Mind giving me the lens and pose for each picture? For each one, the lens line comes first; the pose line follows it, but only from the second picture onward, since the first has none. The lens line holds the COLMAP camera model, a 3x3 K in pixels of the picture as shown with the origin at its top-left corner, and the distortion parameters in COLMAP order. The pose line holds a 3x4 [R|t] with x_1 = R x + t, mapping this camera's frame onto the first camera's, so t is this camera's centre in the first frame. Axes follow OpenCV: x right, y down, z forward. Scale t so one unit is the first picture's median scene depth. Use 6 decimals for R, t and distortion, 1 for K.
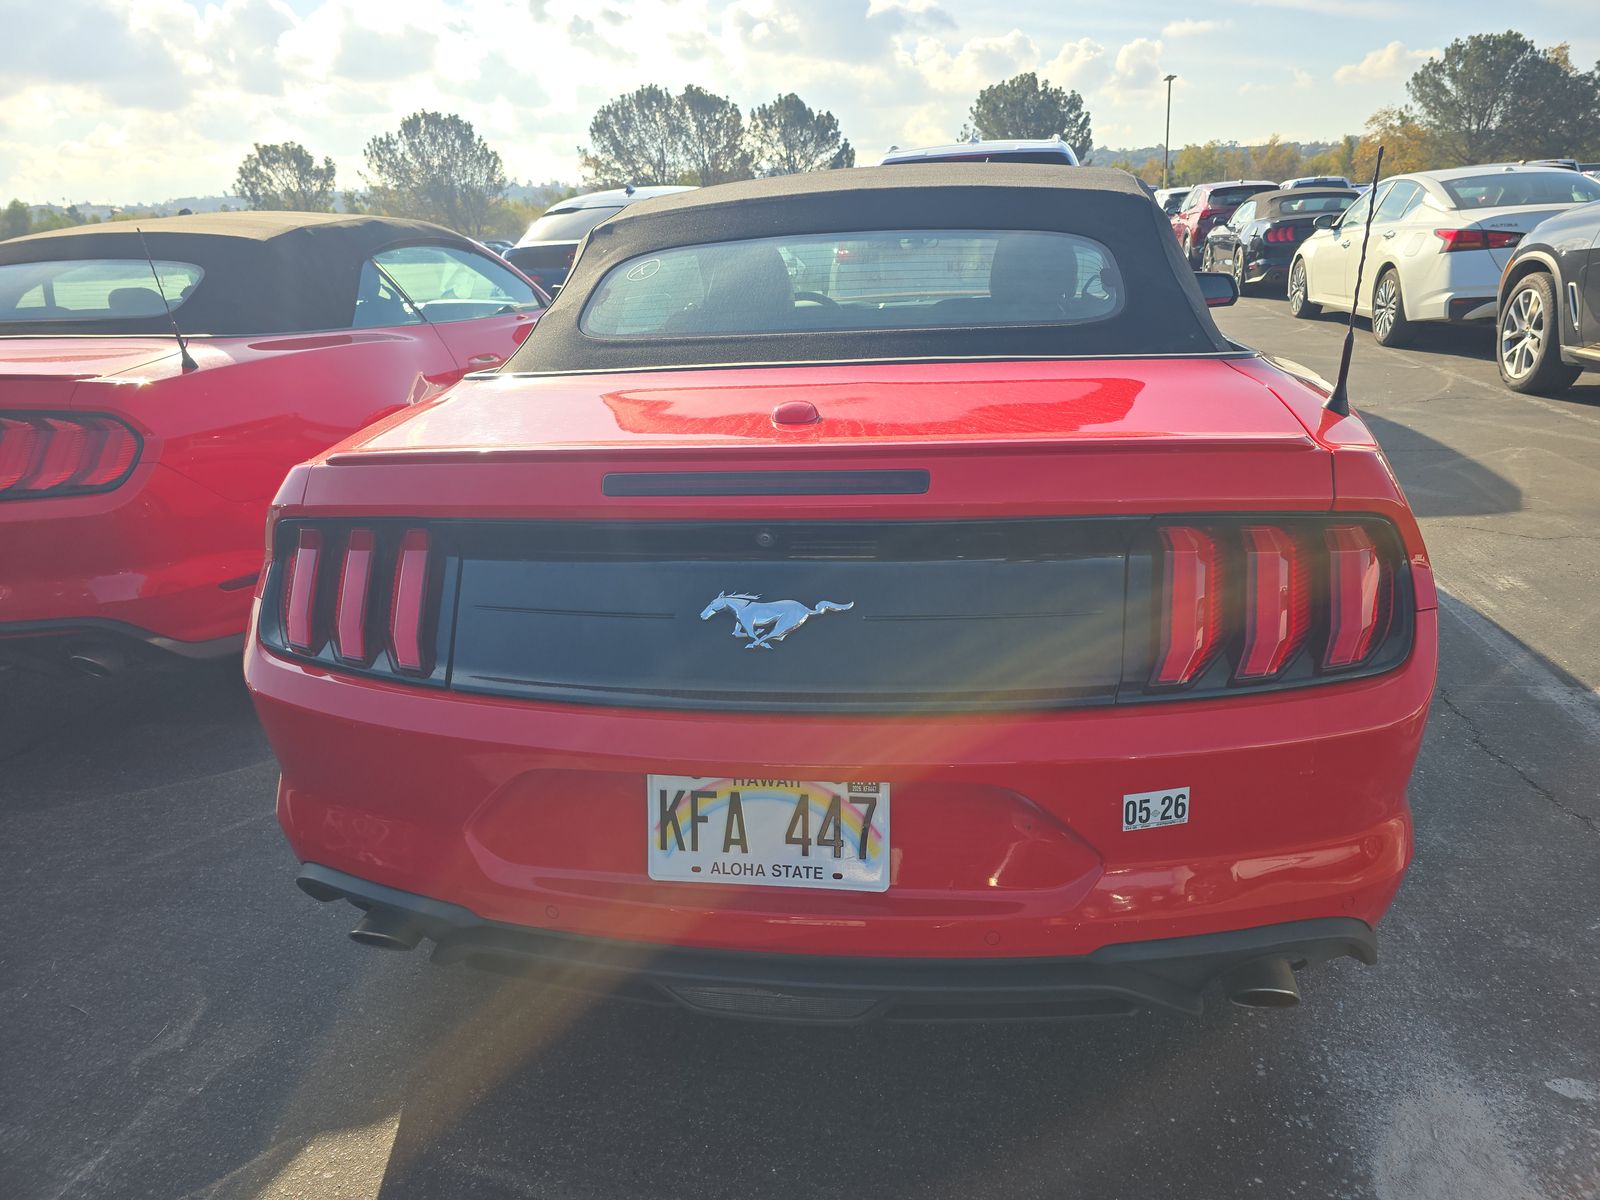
lens RADIAL K [[1088.3, 0, 800.9], [0, 1088.3, 591.9], [0, 0, 1]] dist [0.034278, -0.037318]
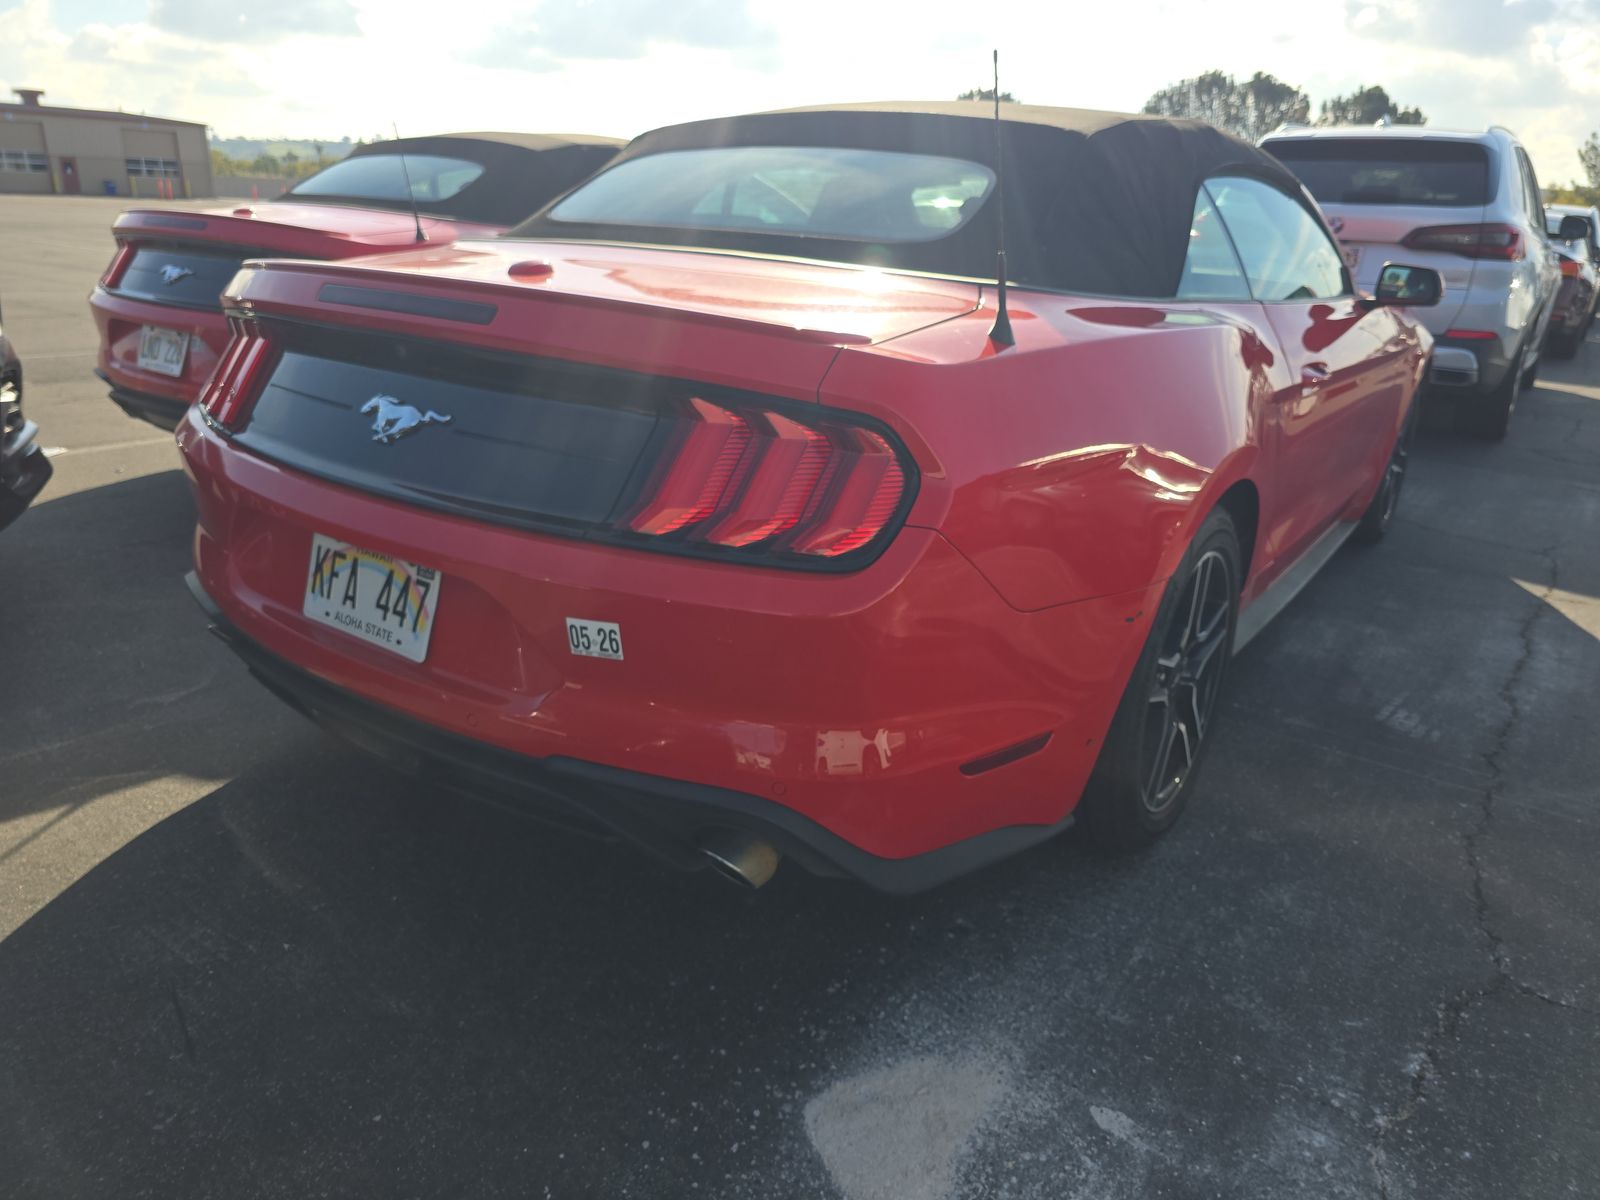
lens RADIAL K [[1088.3, 0, 790.2], [0, 1088.3, 602.6], [0, 0, 1]] dist [0.034278, -0.037318]
pose [[0.892810, 0.226986, -0.389059, 0.735417], [-0.218640, 0.973553, 0.066261, 0.039632], [0.393810, 0.025905, 0.918827, 0.063144]]
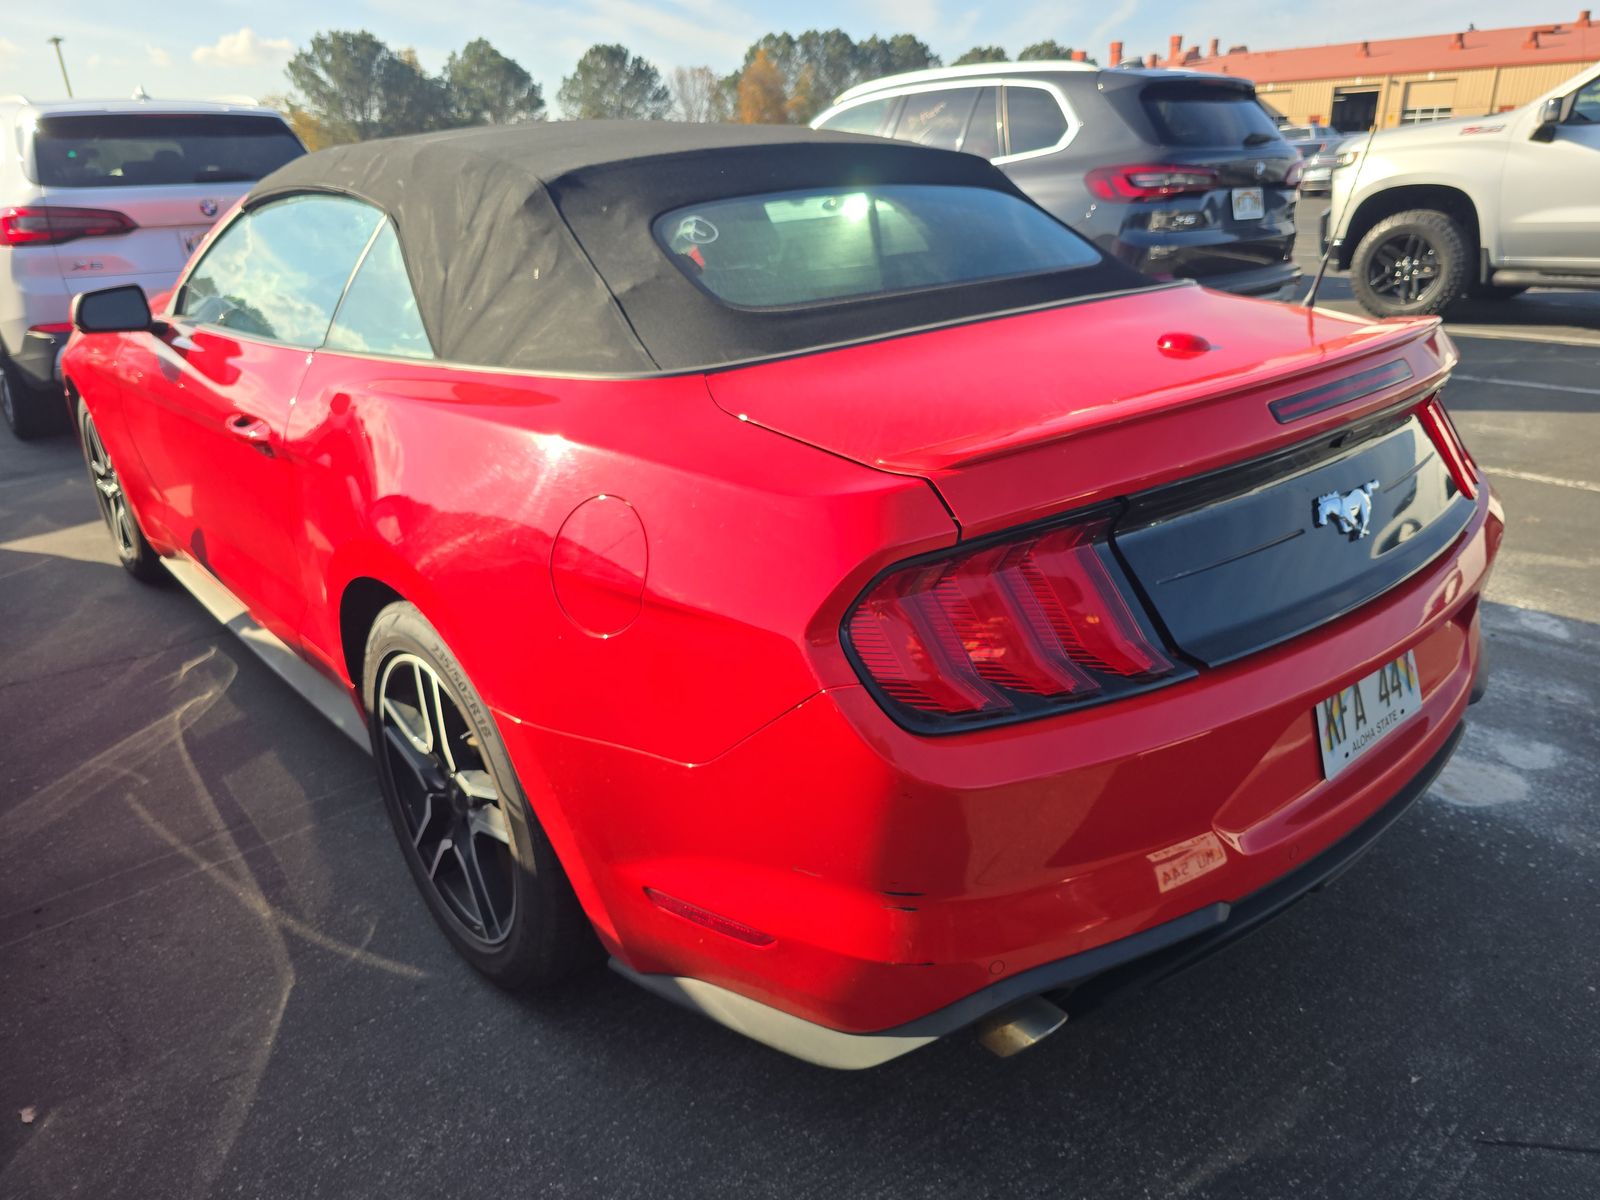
lens RADIAL K [[1088.3, 0, 796.9], [0, 1088.3, 582.8], [0, 0, 1]] dist [0.034278, -0.037318]
pose [[0.630301, -0.248457, 0.735520, -1.062891], [0.244658, 0.962701, 0.115539, -0.156264], [-0.736792, 0.107126, 0.667579, 0.565064]]
